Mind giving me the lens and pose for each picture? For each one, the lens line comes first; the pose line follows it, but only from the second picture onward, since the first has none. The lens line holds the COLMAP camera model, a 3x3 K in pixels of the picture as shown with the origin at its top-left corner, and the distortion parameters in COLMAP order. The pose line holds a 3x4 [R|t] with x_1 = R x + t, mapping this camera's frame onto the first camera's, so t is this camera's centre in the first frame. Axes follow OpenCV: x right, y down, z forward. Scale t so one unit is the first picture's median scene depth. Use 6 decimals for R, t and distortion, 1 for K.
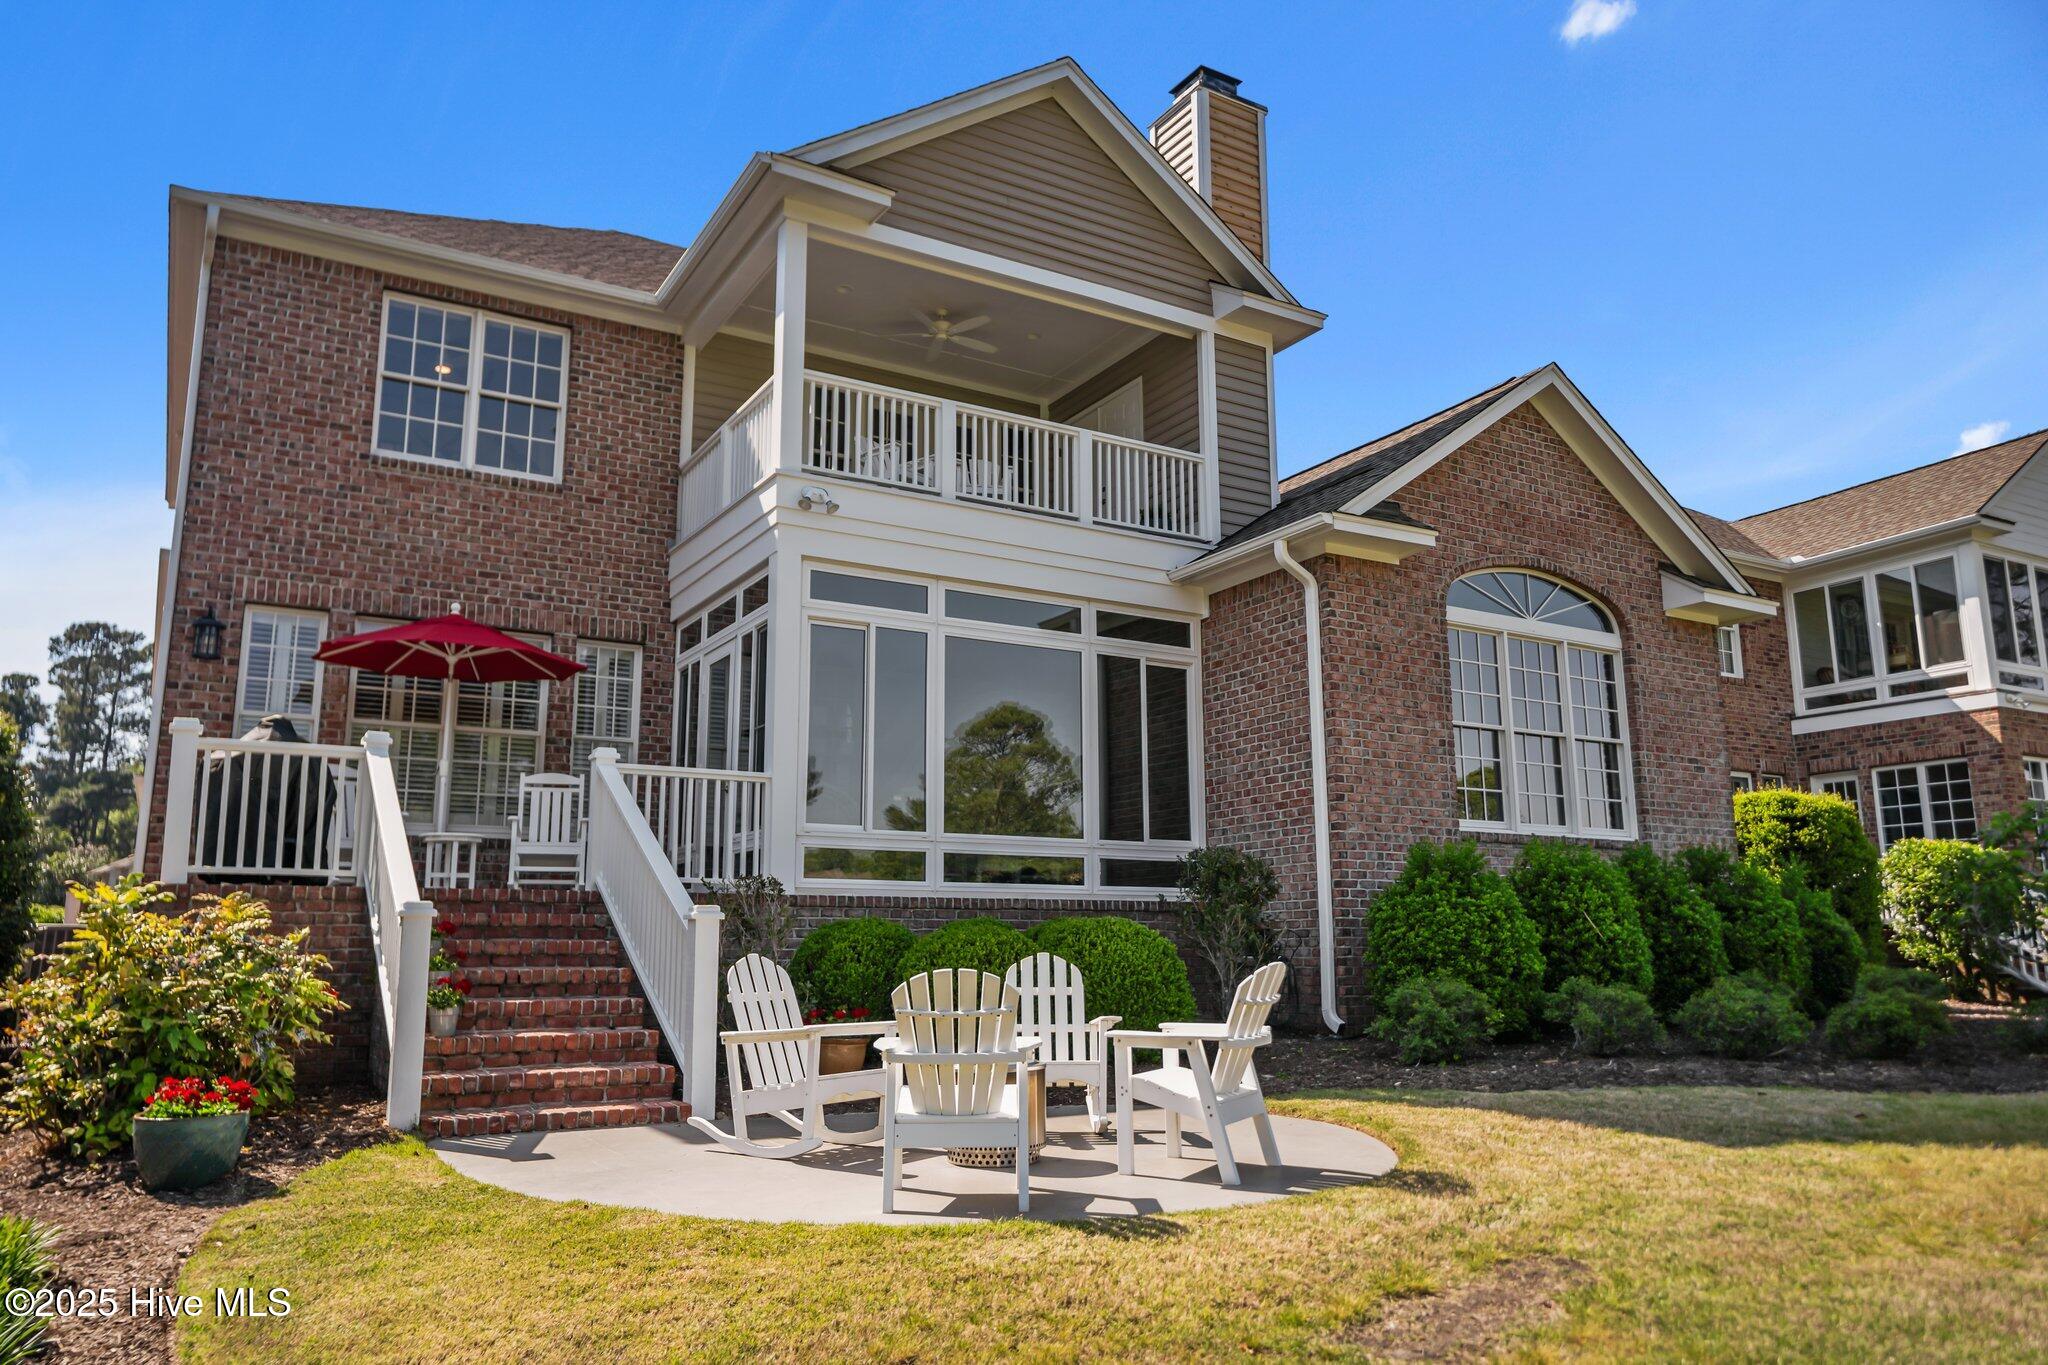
lens RADIAL K [[1414.6, 0, 1024.0], [0, 1414.6, 682.5], [0, 0, 1]] dist [-0.003226, 0.003190]
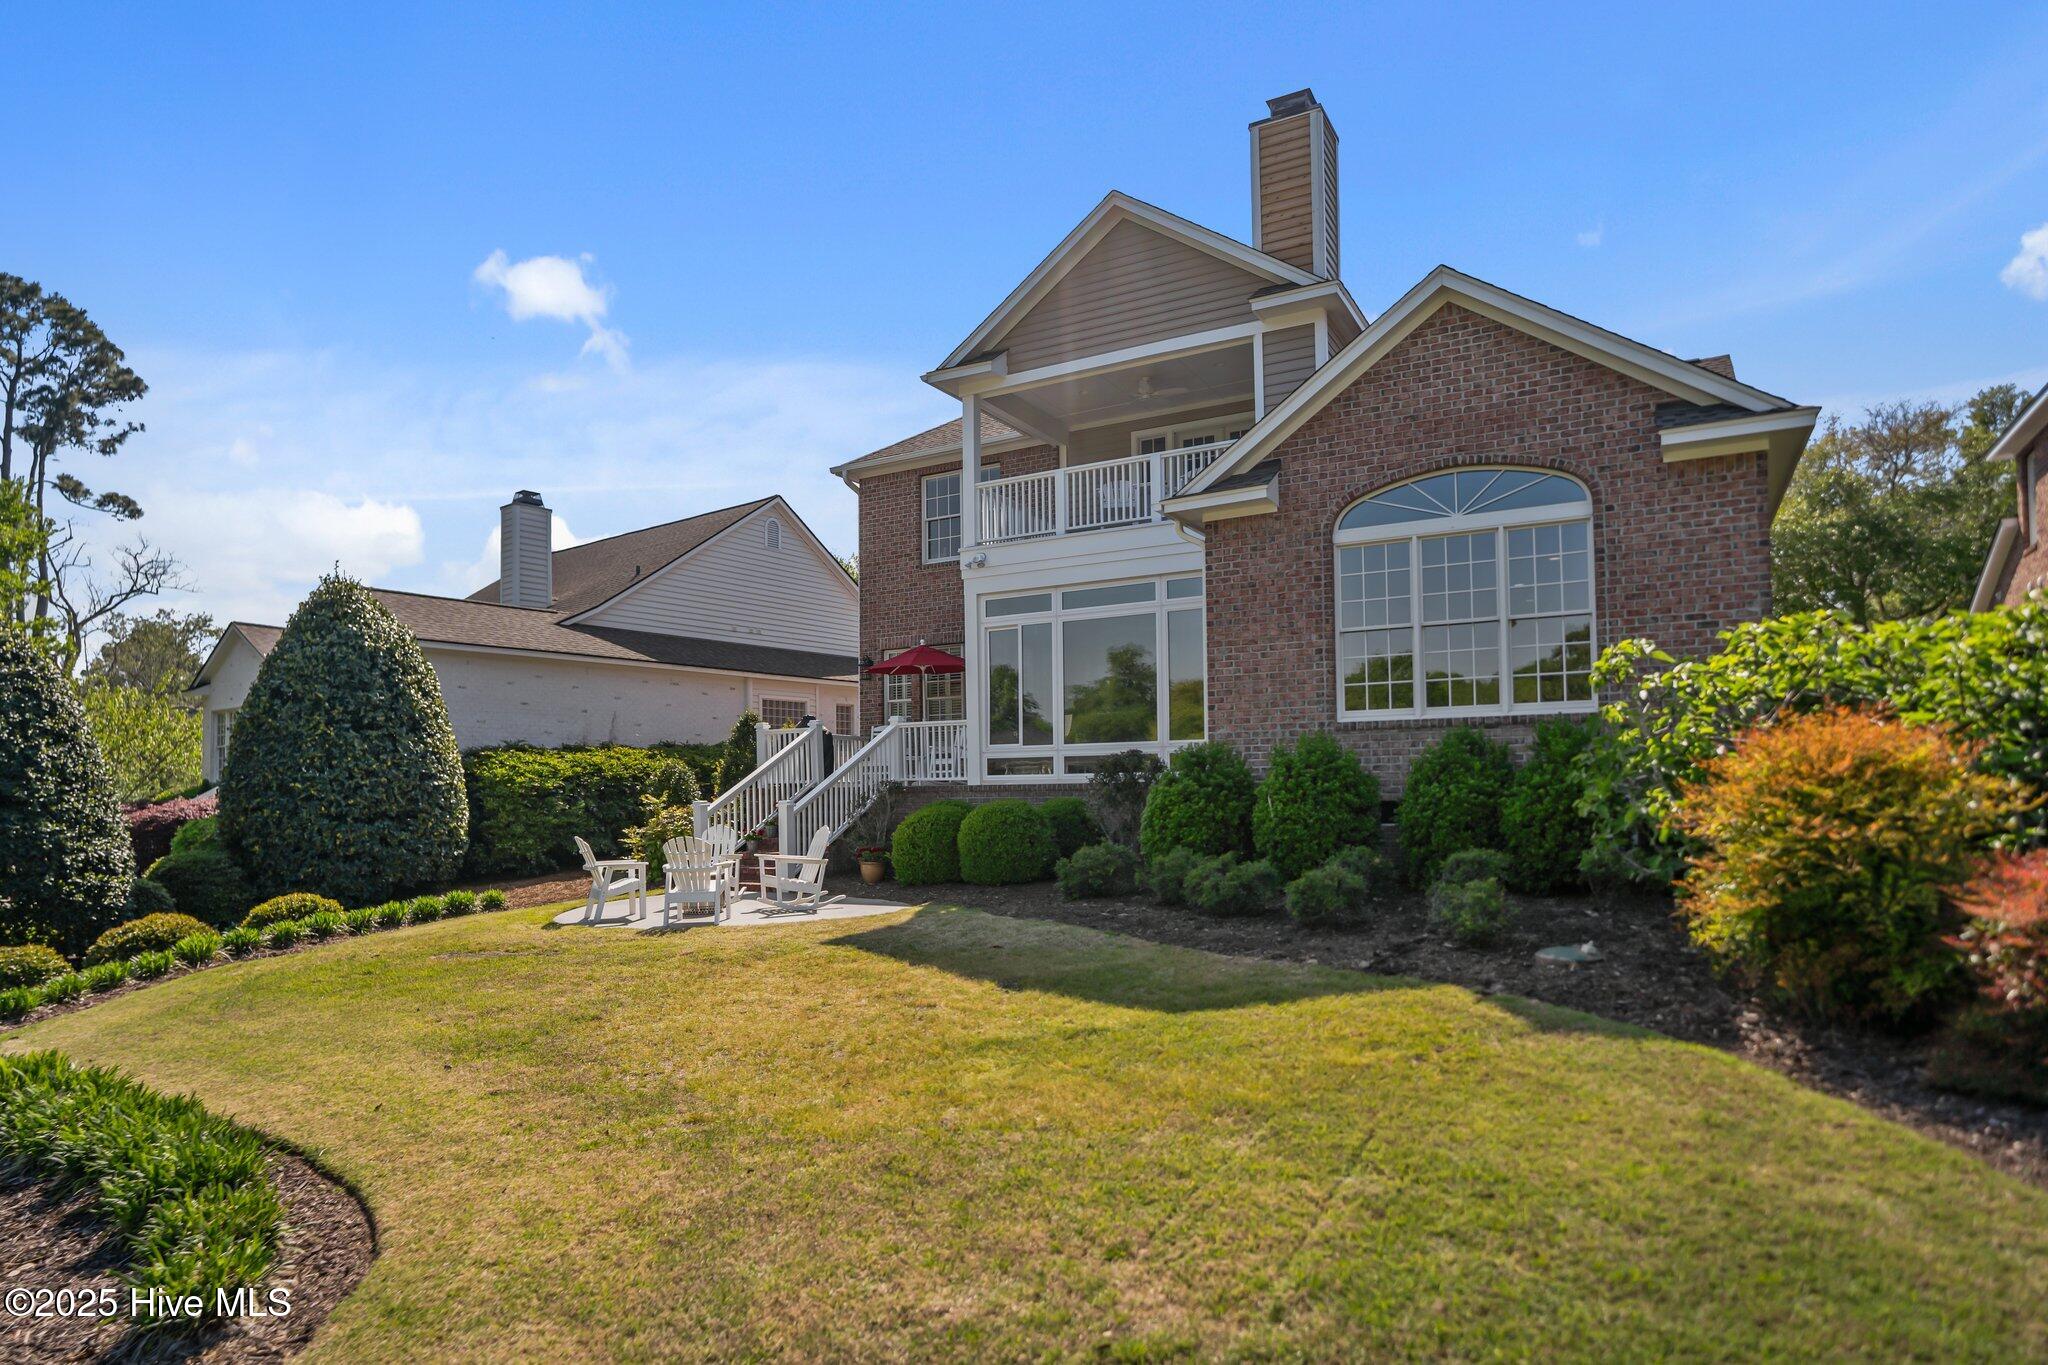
lens RADIAL K [[1149.8, 0, 1011.3], [0, 1149.8, 750.9], [0, 0, 1]] dist [-0.054017, -0.000182]
pose [[0.480648, -0.031560, -0.876346, 0.981718], [0.176513, 0.982379, 0.061434, 0.018841], [0.858965, -0.184215, 0.477749, 0.276803]]
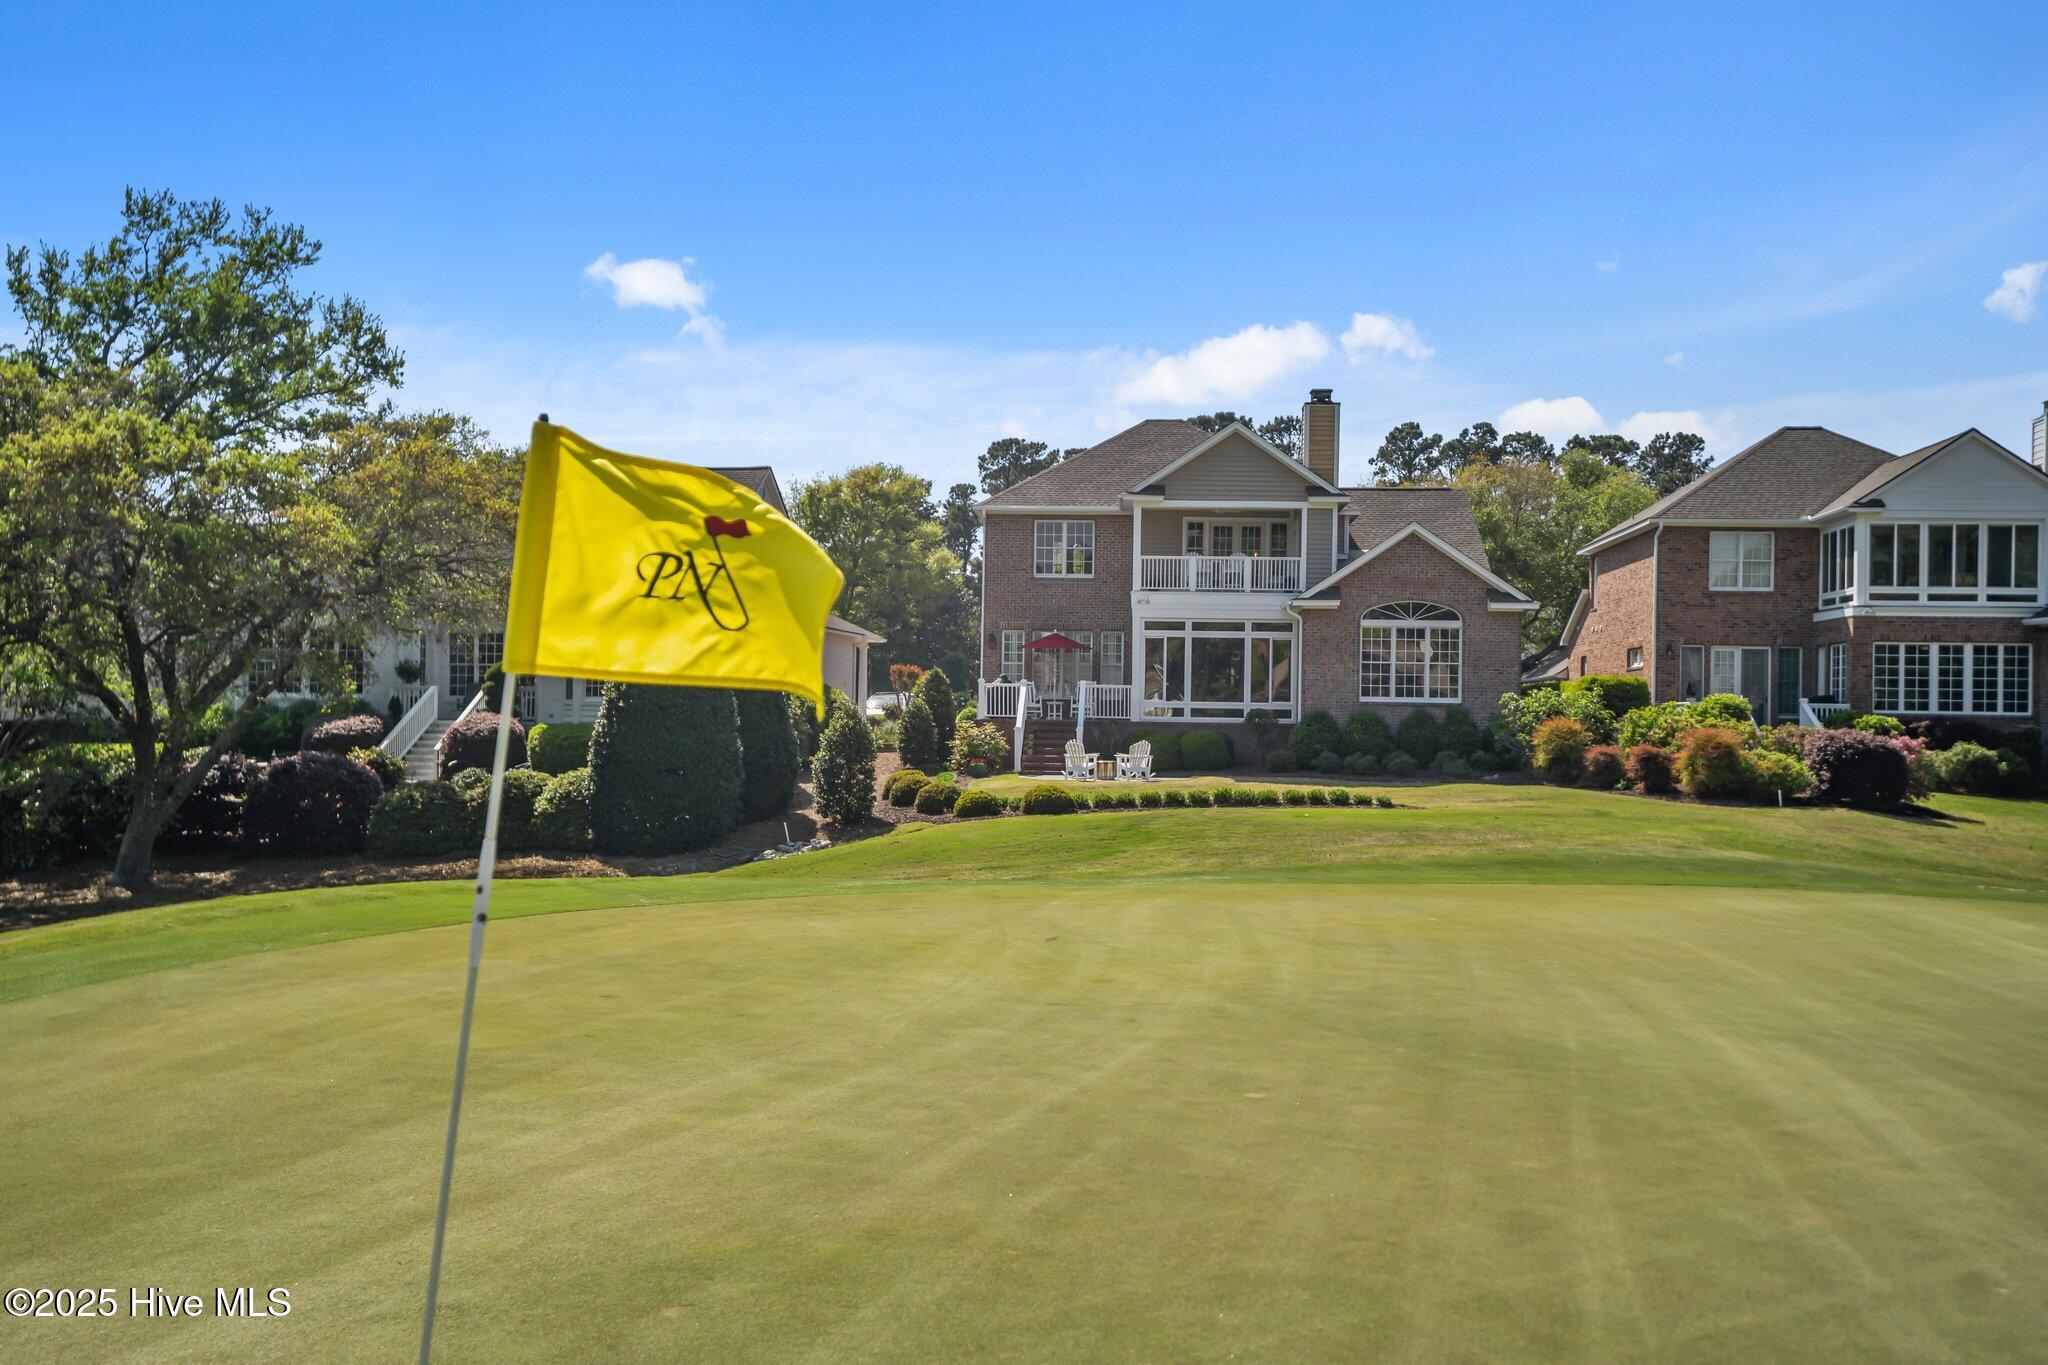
lens RADIAL K [[2007.4, 0, 1024.0], [0, 2007.4, 682.5], [0, 0, 1]] dist [0.004888, 0.006488]
pose [[0.827835, 0.007396, -0.560923, 1.934072], [0.086969, 0.986131, 0.141355, -0.541234], [0.554189, -0.165802, 0.815711, -2.565530]]
